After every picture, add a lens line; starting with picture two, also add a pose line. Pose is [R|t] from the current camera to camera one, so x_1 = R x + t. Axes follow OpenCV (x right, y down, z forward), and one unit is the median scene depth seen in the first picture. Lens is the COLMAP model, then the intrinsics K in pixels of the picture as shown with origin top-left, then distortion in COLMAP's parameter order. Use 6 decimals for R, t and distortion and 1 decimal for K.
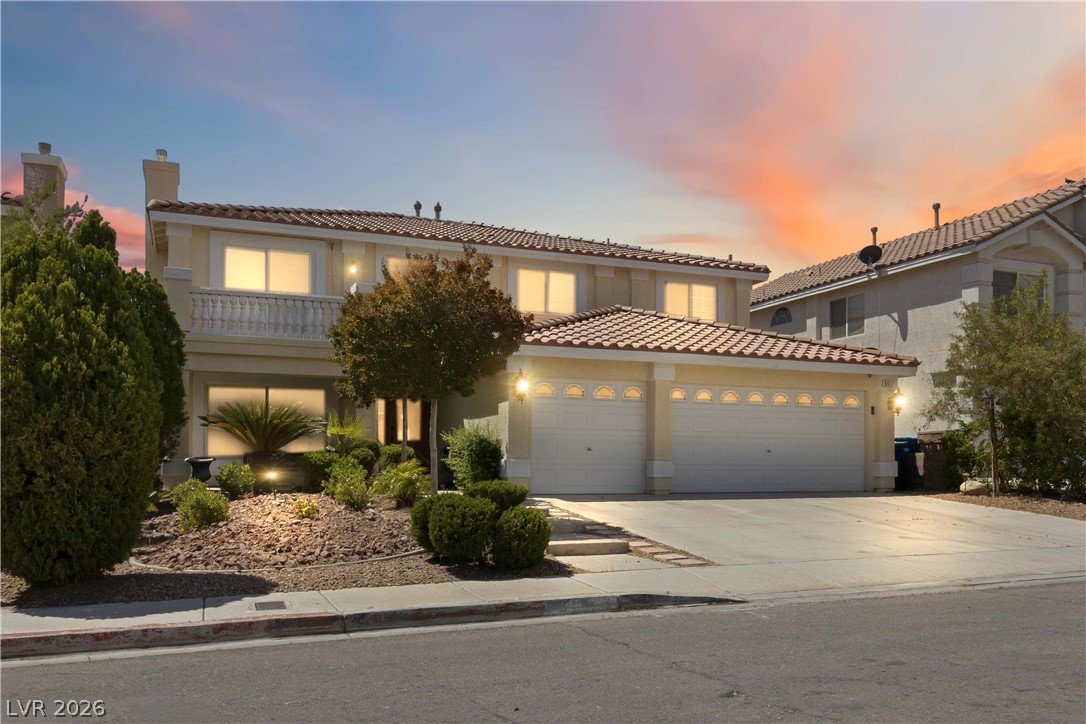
lens RADIAL K [[884.1, 0, 546.8], [0, 884.1, 385.8], [0, 0, 1]] dist [0.000122, -0.000559]
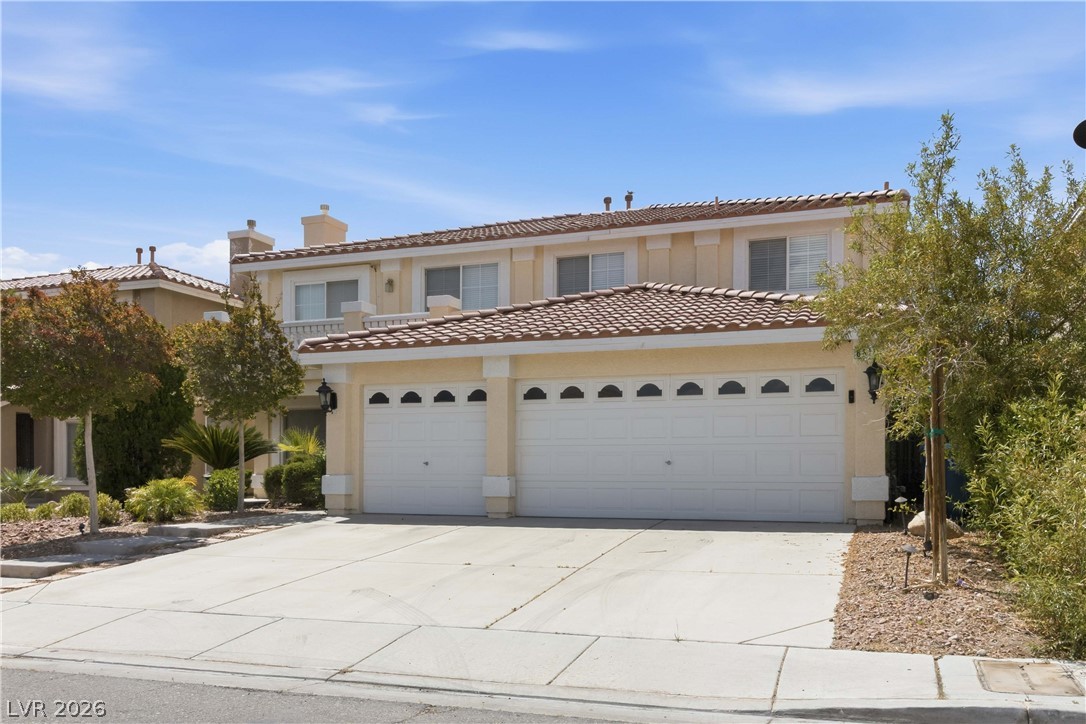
lens RADIAL K [[892.8, 0, 544.2], [0, 892.8, 417.7], [0, 0, 1]] dist [0.000776, 0.000928]
pose [[0.741241, -0.043688, -0.669815, 0.551393], [0.060688, 0.998155, 0.002057, 0.024546], [0.668489, -0.042174, 0.742525, 0.325281]]
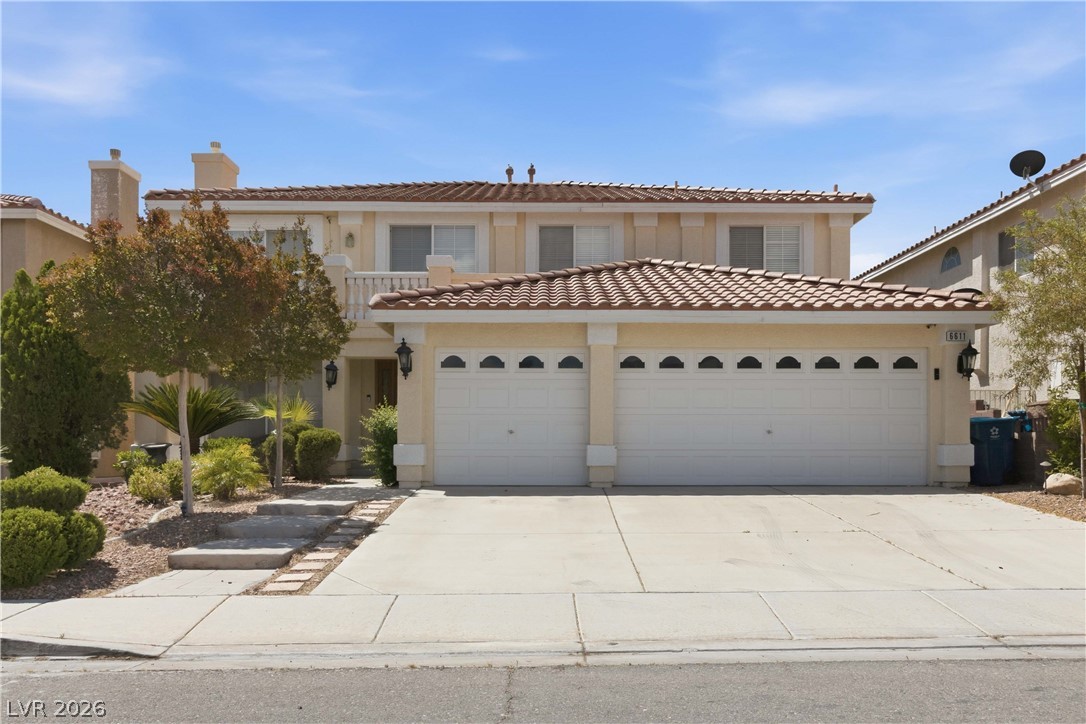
lens RADIAL K [[884.1, 0, 546.8], [0, 884.1, 385.8], [0, 0, 1]] dist [0.000122, -0.000559]
pose [[0.930769, -0.027801, -0.364550, 0.291351], [0.035320, 0.999278, 0.013973, 0.014012], [0.363898, -0.025882, 0.931079, 0.185117]]
